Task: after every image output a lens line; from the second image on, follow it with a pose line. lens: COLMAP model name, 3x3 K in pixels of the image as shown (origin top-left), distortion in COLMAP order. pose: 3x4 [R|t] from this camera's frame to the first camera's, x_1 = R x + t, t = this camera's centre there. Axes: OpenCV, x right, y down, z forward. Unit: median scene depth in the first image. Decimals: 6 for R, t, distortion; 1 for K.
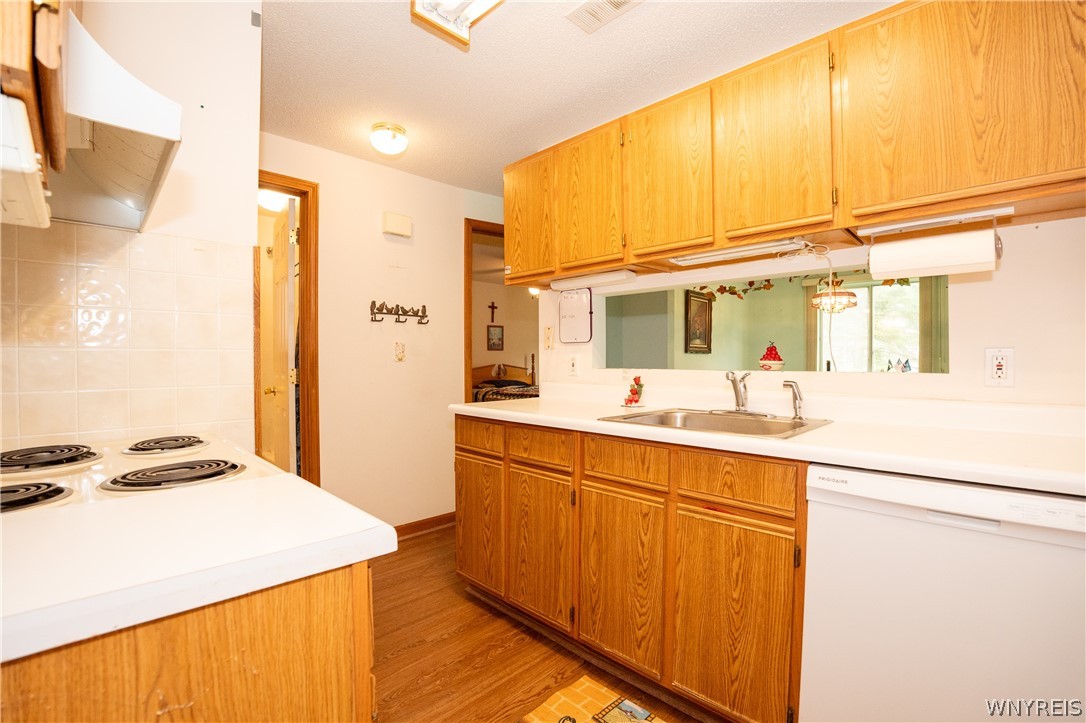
lens RADIAL K [[484.8, 0, 545.8], [0, 484.8, 361.6], [0, 0, 1]] dist [-0.029890, 0.000491]
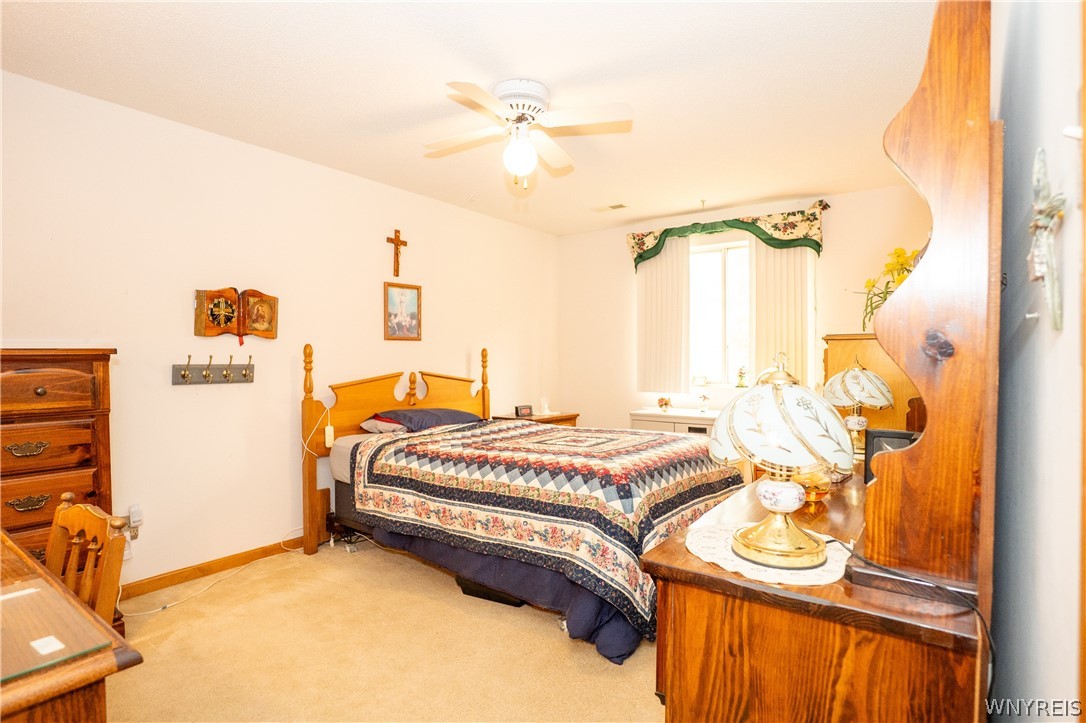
lens RADIAL K [[561.8, 0, 538.5], [0, 561.8, 364.2], [0, 0, 1]] dist [-0.001893, -0.000036]
pose [[0.990280, 0.001314, 0.139086, -0.053187], [-0.001804, 0.999993, 0.003395, -0.003583], [-0.139080, -0.003613, 0.990275, 0.479479]]
